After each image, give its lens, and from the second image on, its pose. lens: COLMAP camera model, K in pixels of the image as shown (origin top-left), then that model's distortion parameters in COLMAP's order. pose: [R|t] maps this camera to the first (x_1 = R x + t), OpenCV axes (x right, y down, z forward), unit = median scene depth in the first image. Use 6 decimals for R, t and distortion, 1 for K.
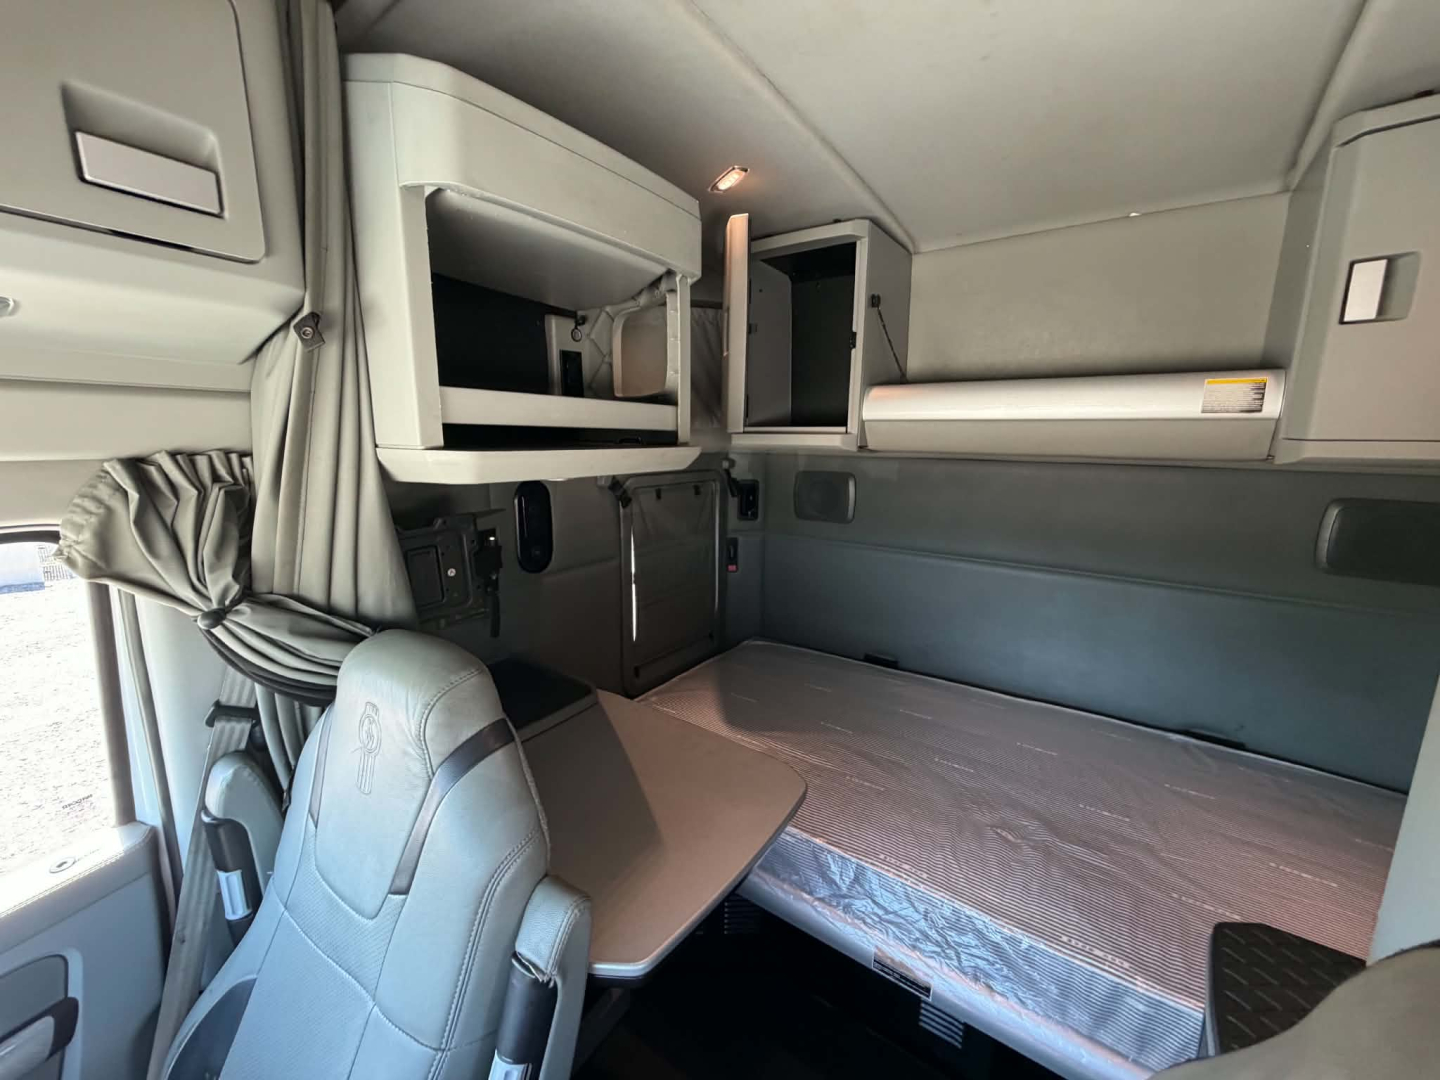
lens RADIAL K [[574.9, 0, 720.0], [0, 574.9, 540.0], [0, 0, 1]] dist [-0.001194, 0.000263]
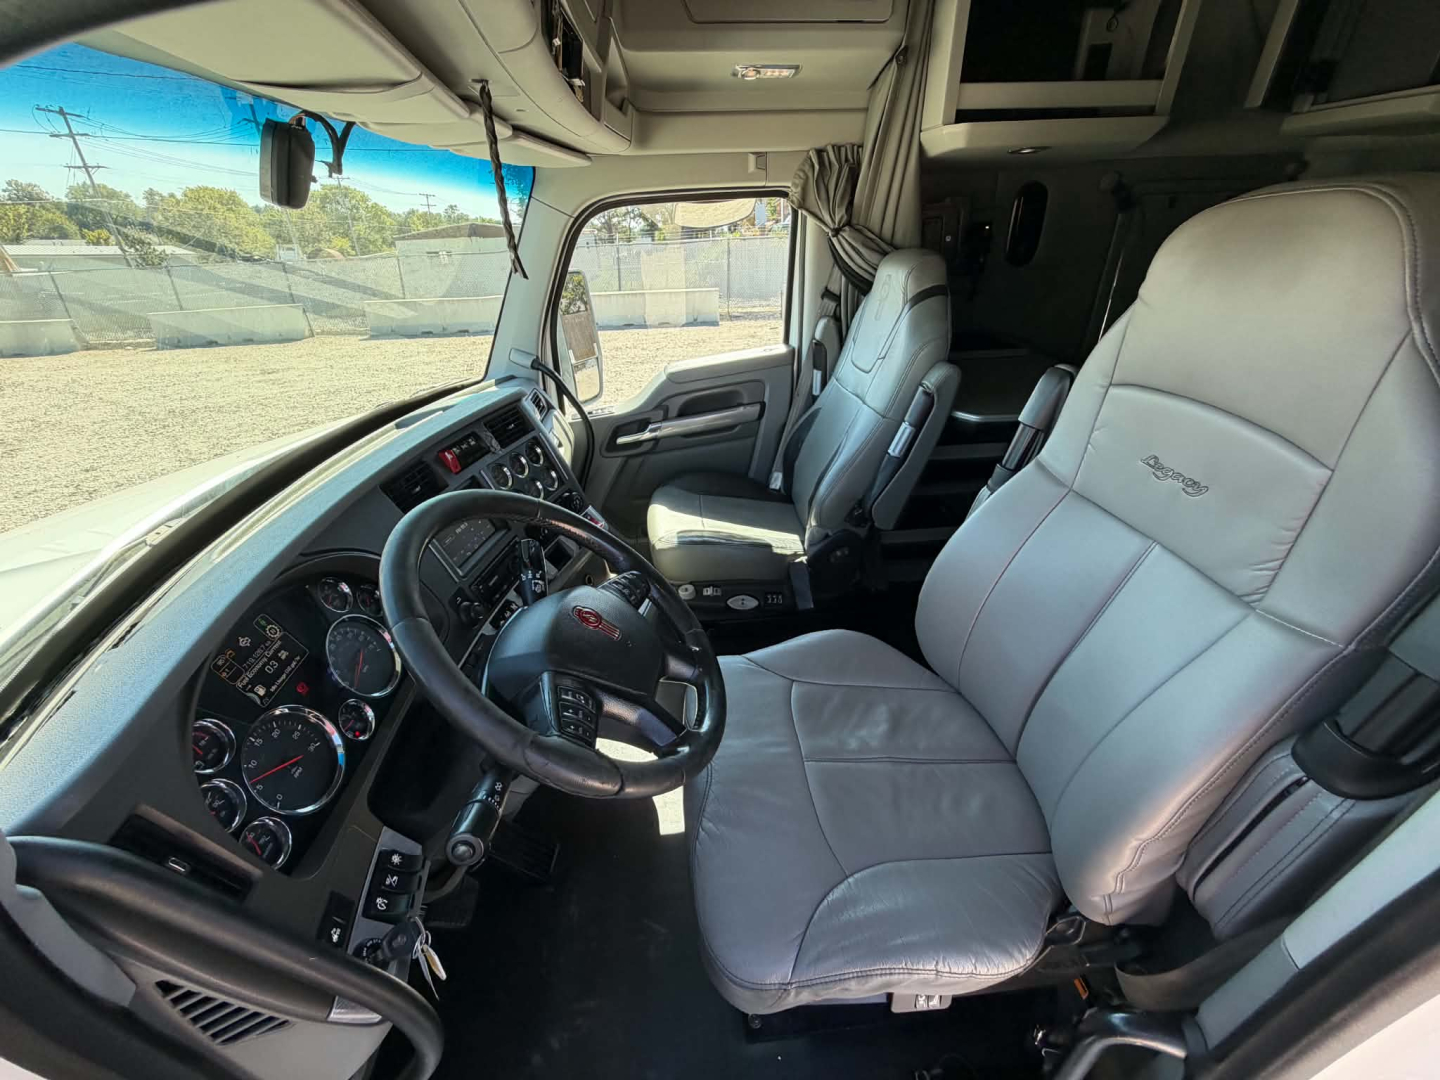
lens RADIAL K [[574.9, 0, 720.0], [0, 574.9, 540.0], [0, 0, 1]] dist [-0.001194, 0.000263]
pose [[0.648762, 0.353430, -0.673940, 0.677933], [-0.099456, 0.917391, 0.385361, 0.389560], [0.754464, -0.182980, 0.630319, -0.867362]]
